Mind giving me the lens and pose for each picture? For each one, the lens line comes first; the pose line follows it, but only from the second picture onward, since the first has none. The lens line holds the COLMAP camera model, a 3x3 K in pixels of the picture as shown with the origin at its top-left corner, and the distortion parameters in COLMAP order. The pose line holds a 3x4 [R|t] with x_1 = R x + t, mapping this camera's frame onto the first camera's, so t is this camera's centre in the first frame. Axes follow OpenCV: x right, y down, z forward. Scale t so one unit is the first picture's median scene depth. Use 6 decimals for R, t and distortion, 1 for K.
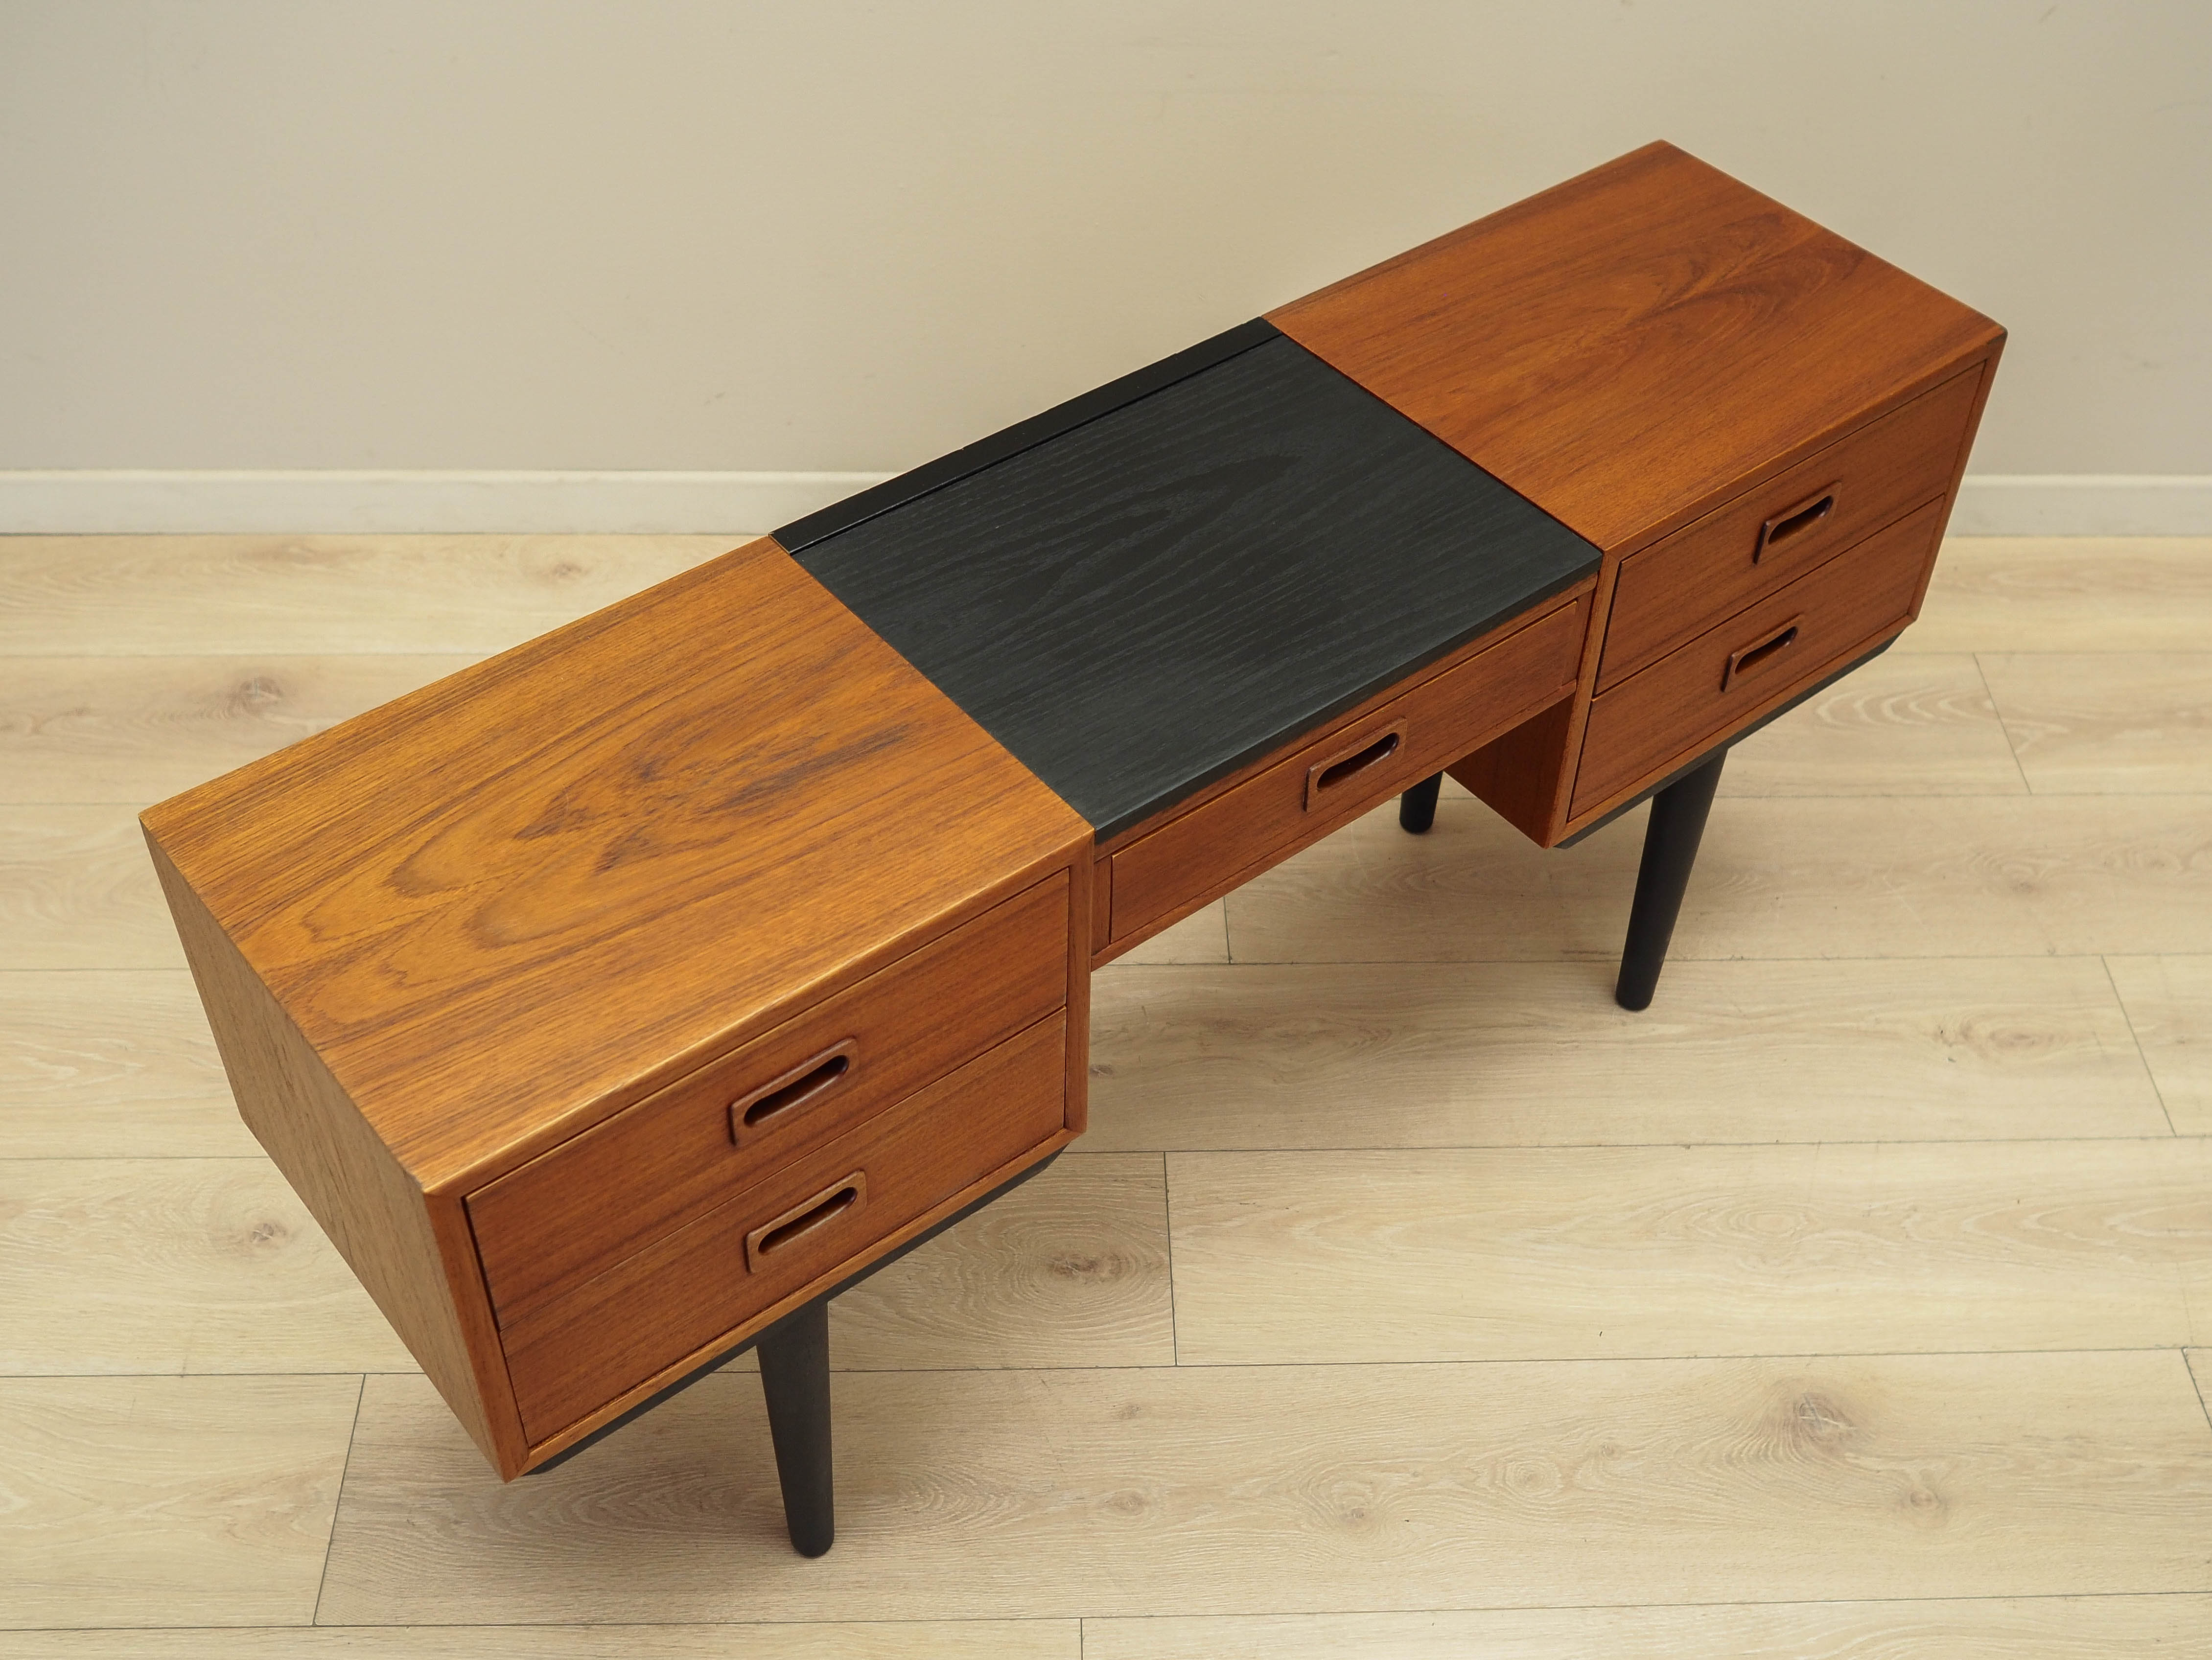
lens RADIAL K [[2485.9, 0, 1087.7], [0, 2485.9, 844.1], [0, 0, 1]] dist [-0.018388, 0.009598]
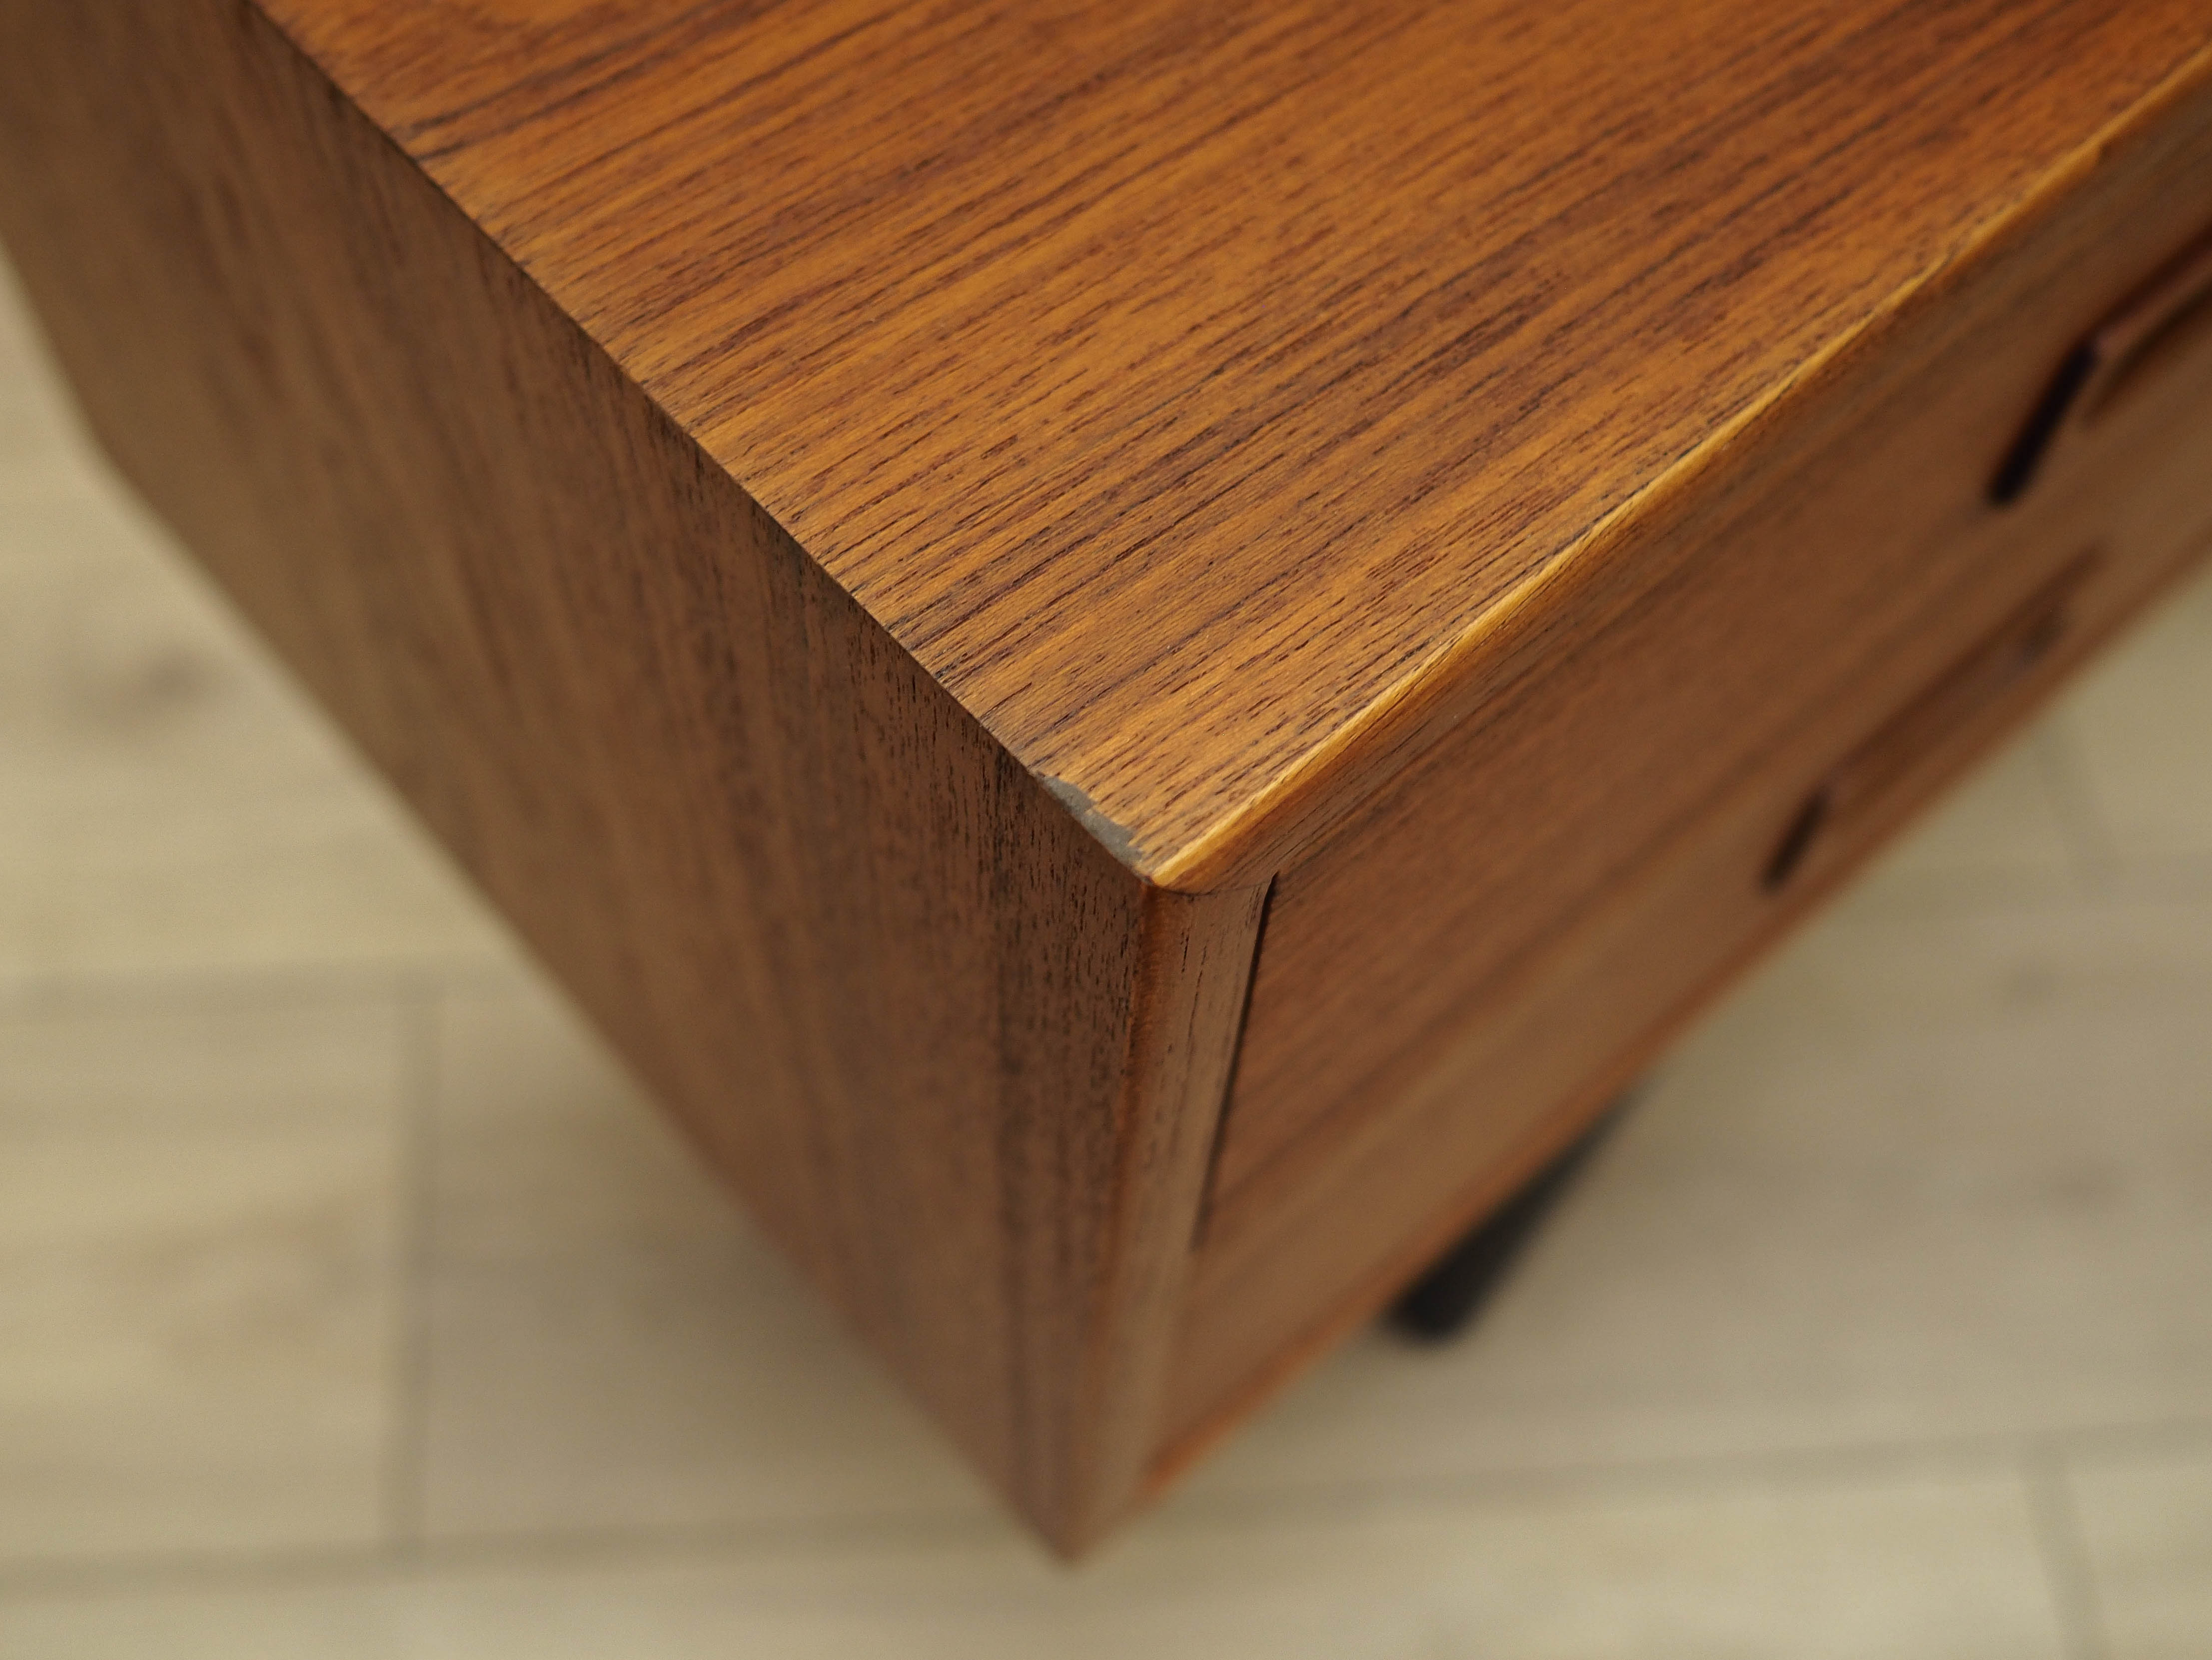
lens RADIAL K [[3003.1, 0, 1106.0], [0, 3003.1, 830.0], [0, 0, 1]] dist [-0.016867, -0.034795]
pose [[0.999110, -0.041735, -0.006115, -0.230176], [0.041901, 0.965338, 0.257616, 0.068368], [-0.004849, -0.257643, 0.966228, 0.674971]]
